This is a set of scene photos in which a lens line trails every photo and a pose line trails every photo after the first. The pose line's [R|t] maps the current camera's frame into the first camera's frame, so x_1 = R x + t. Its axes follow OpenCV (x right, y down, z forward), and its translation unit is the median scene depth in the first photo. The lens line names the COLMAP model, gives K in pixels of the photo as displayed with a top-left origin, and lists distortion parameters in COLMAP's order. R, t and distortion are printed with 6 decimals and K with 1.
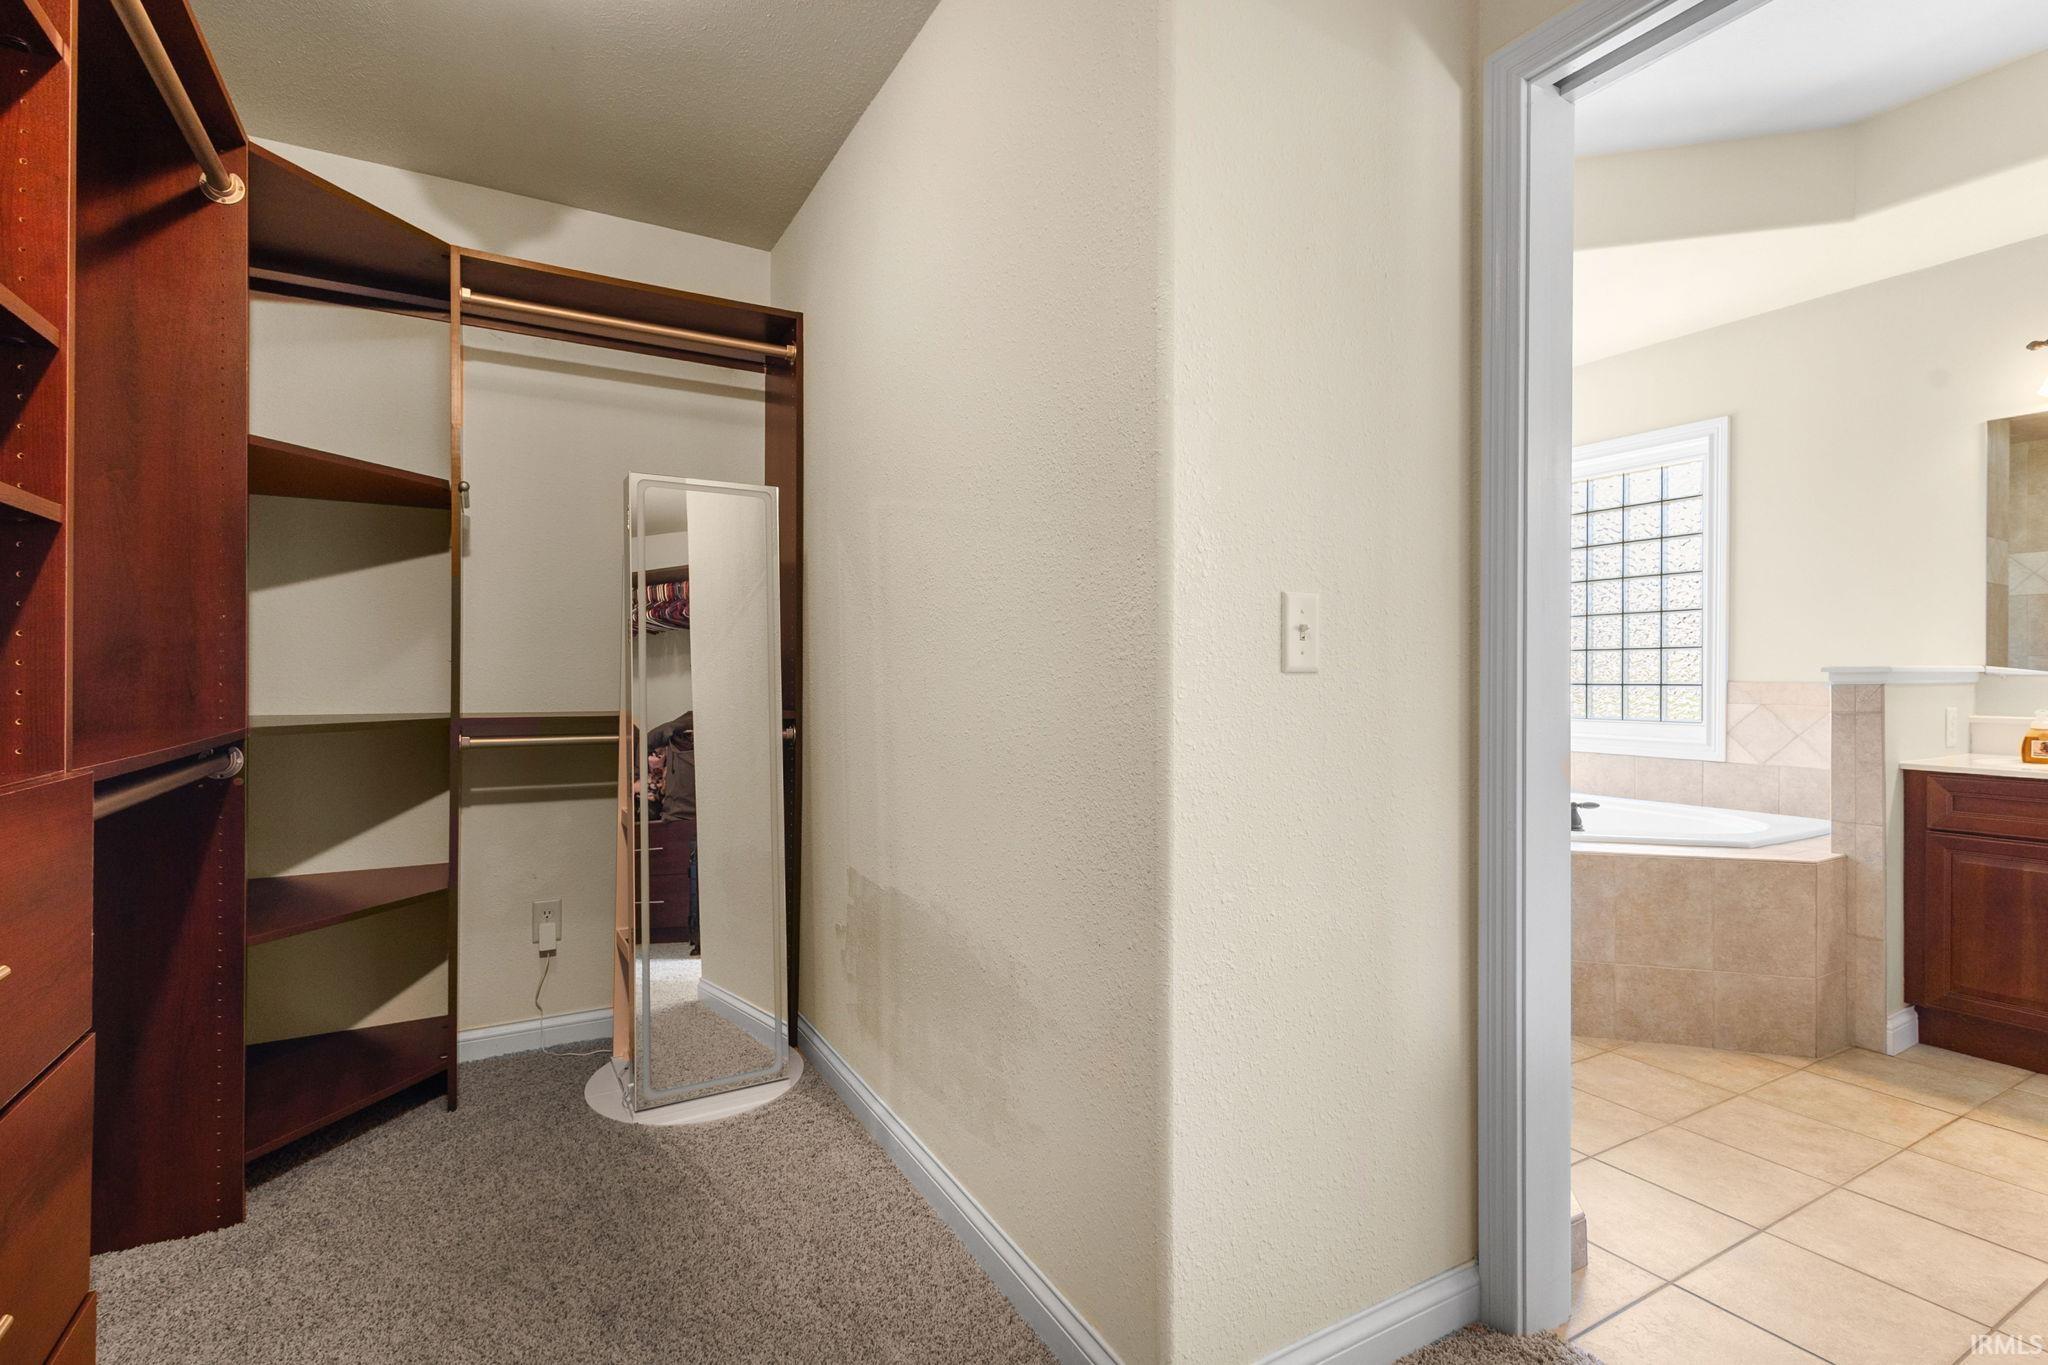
lens RADIAL K [[943.9, 0, 1024.0], [0, 943.9, 682.5], [0, 0, 1]] dist [0.017110, -0.006162]
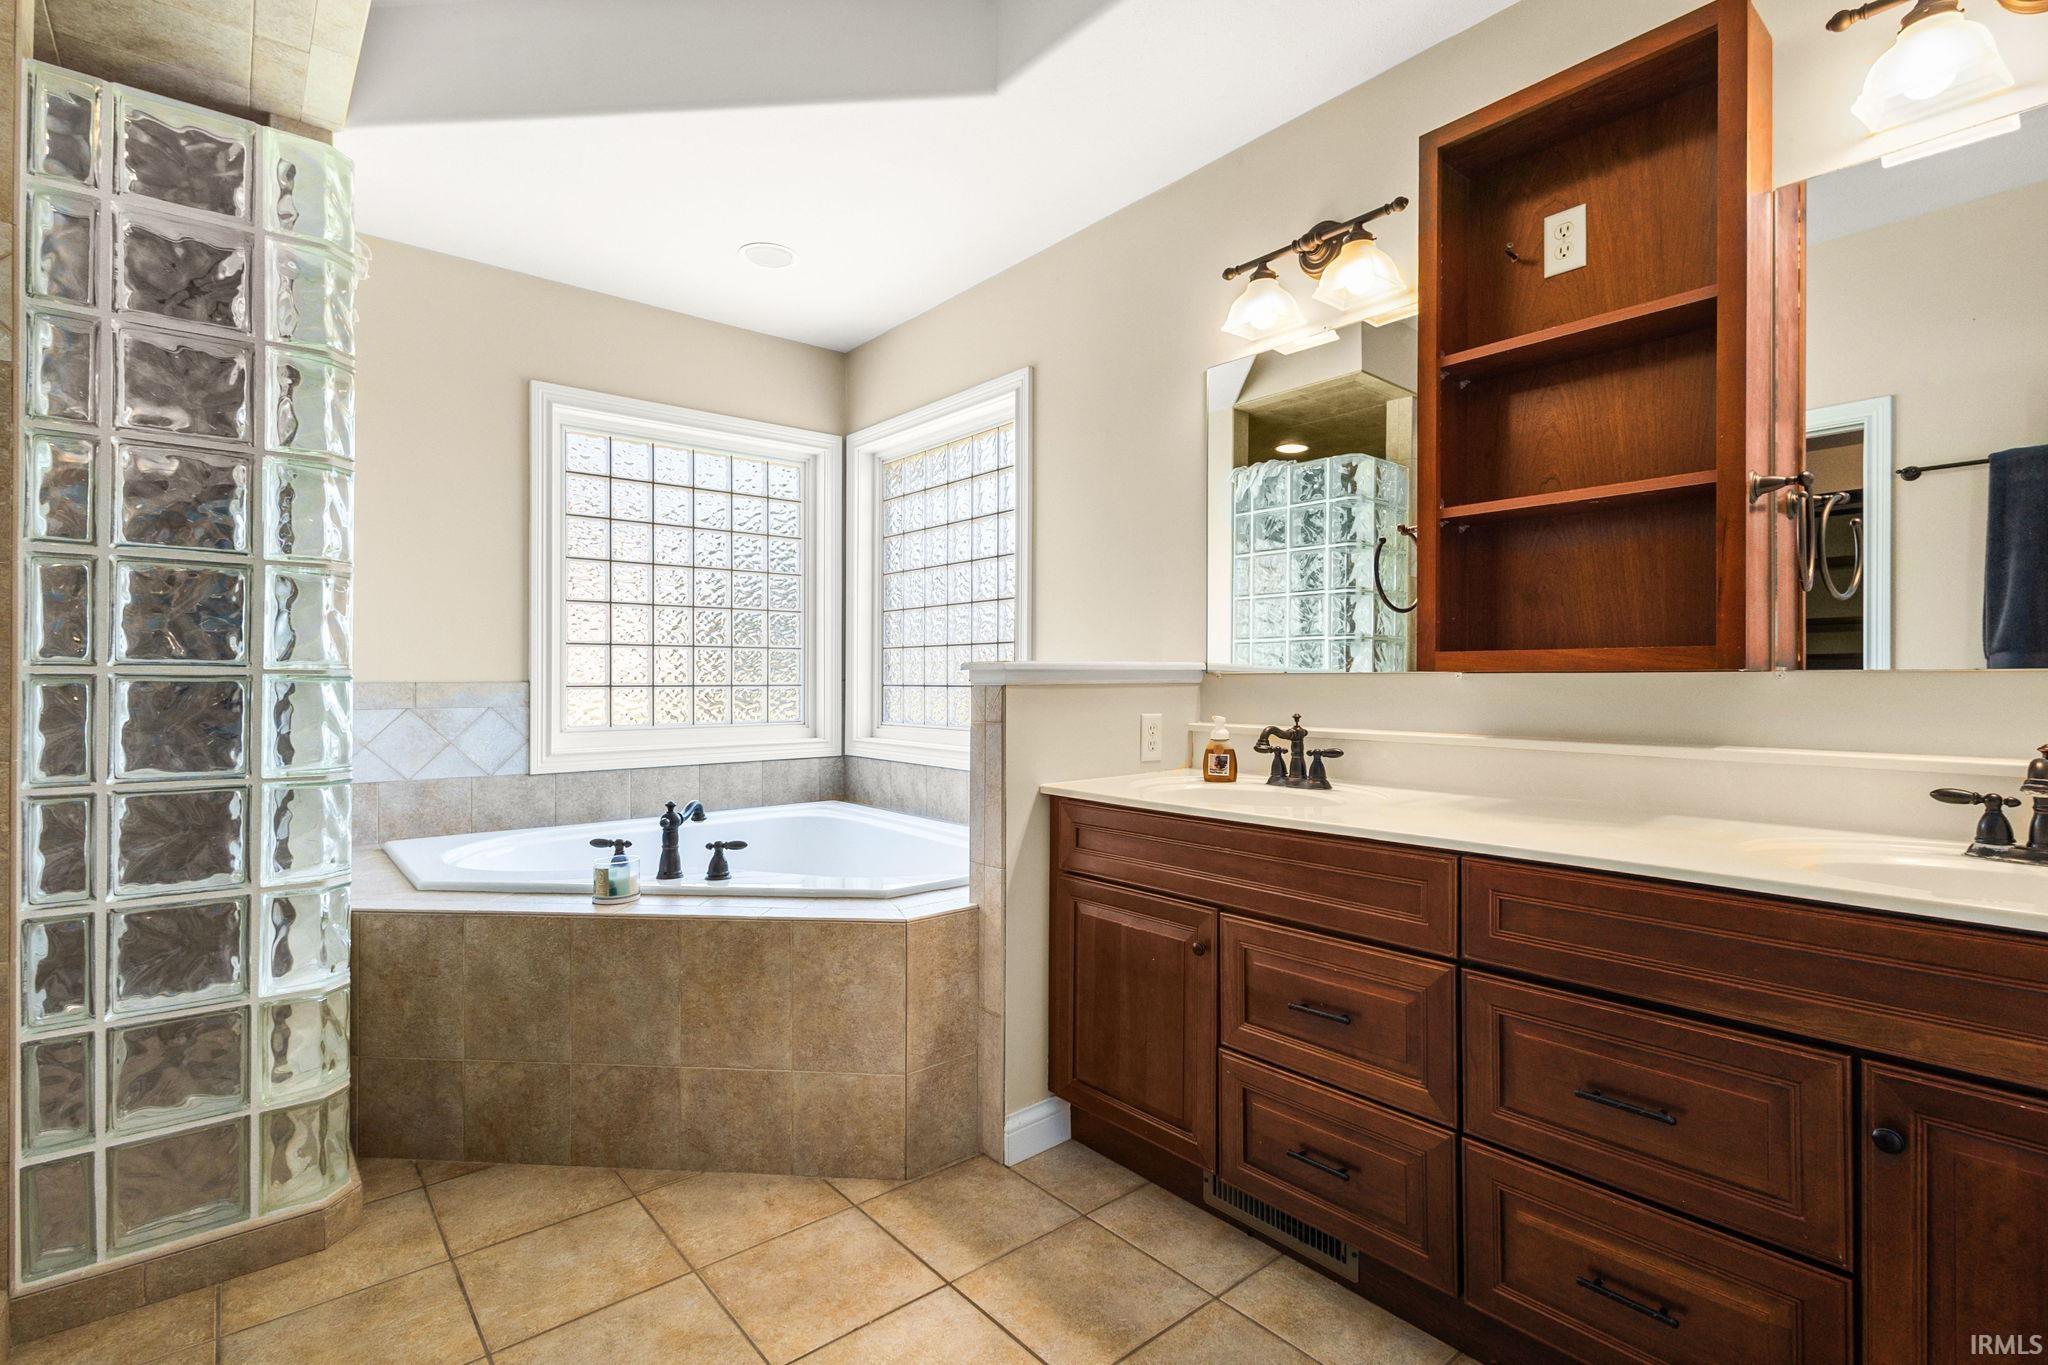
lens RADIAL K [[943.9, 0, 1024.0], [0, 943.9, 682.5], [0, 0, 1]] dist [0.017110, -0.006162]
pose [[0.984126, -0.001916, 0.177460, 0.772795], [0.001870, 0.999998, 0.000430, -0.001059], [-0.177461, -0.000092, 0.984128, 0.237674]]
